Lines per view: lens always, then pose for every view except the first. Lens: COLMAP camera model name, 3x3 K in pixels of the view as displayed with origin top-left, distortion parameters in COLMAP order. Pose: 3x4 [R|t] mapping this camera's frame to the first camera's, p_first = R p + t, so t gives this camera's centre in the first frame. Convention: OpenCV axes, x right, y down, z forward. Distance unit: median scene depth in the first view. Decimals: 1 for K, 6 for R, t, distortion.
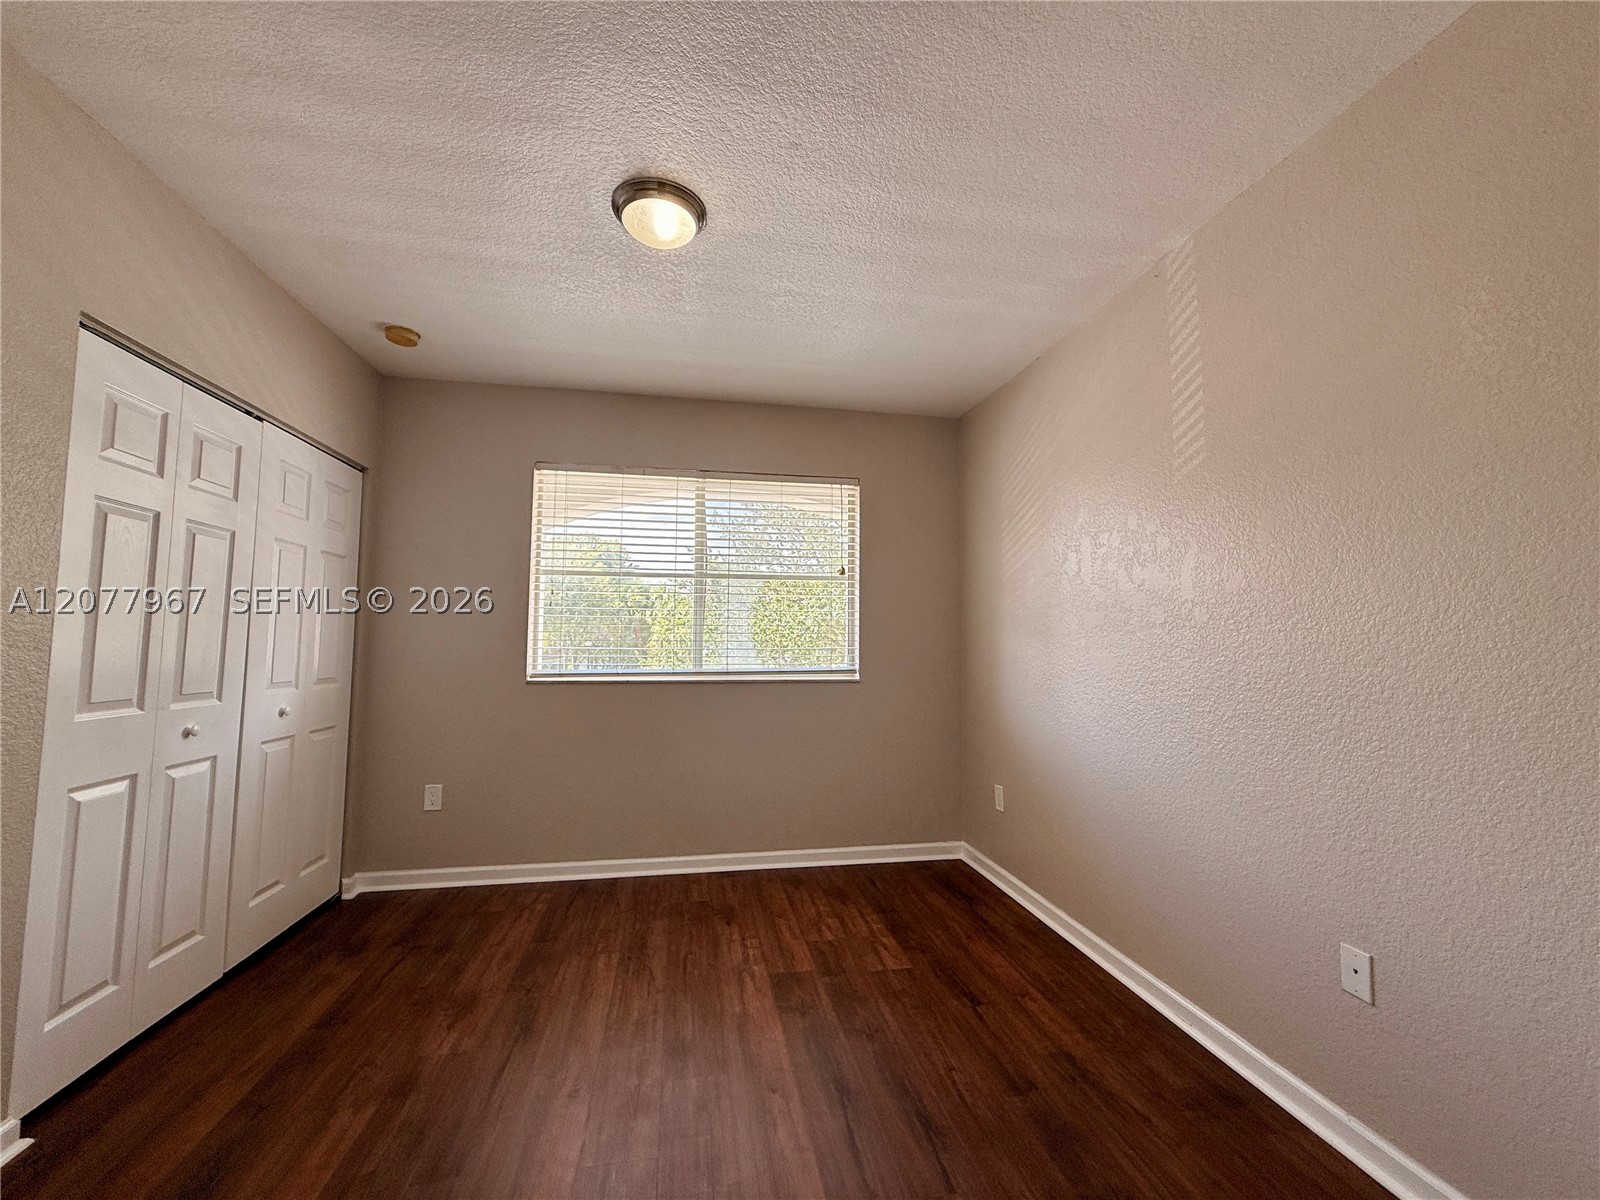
lens RADIAL K [[636.9, 0, 797.7], [0, 636.9, 600.9], [0, 0, 1]] dist [-0.000727, 0.000323]
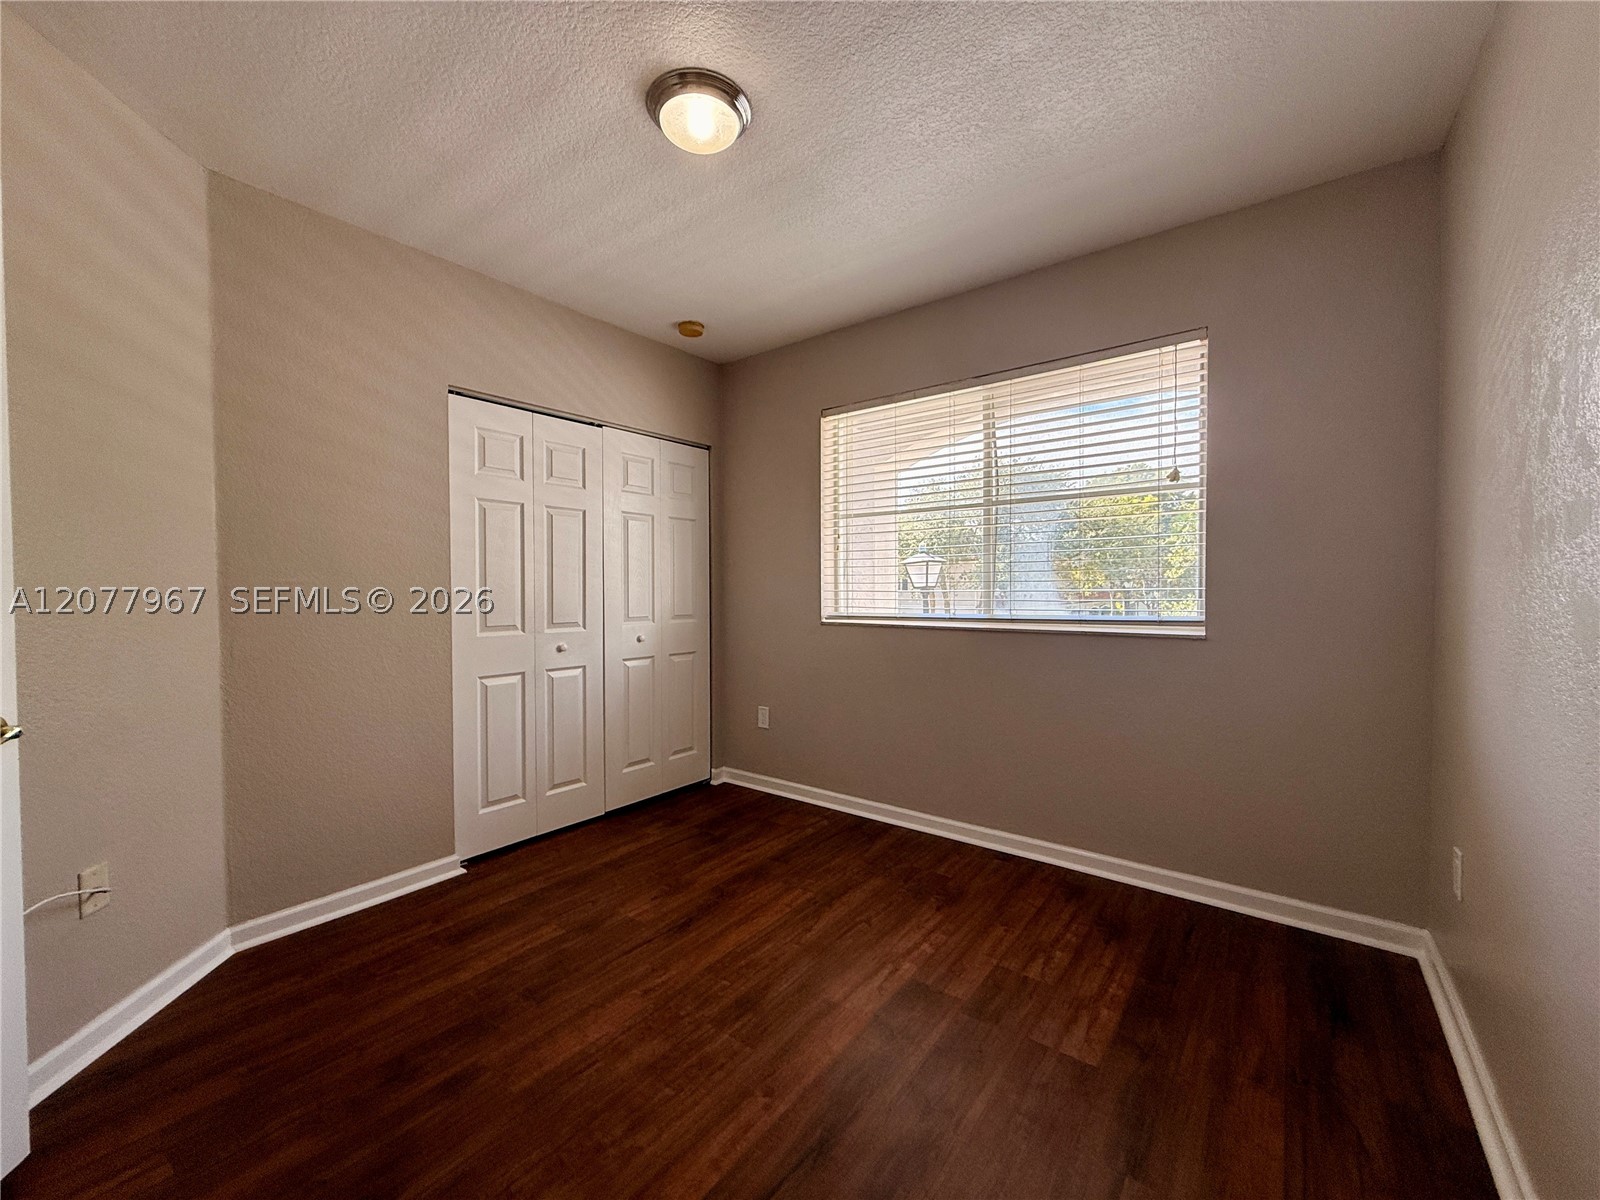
lens RADIAL K [[636.9, 0, 797.7], [0, 636.9, 600.9], [0, 0, 1]] dist [-0.000727, 0.000323]
pose [[0.668593, 0.006184, -0.743603, 0.426783], [0.060536, 0.996194, 0.062714, 0.027197], [0.741161, -0.086945, 0.665674, 0.338938]]
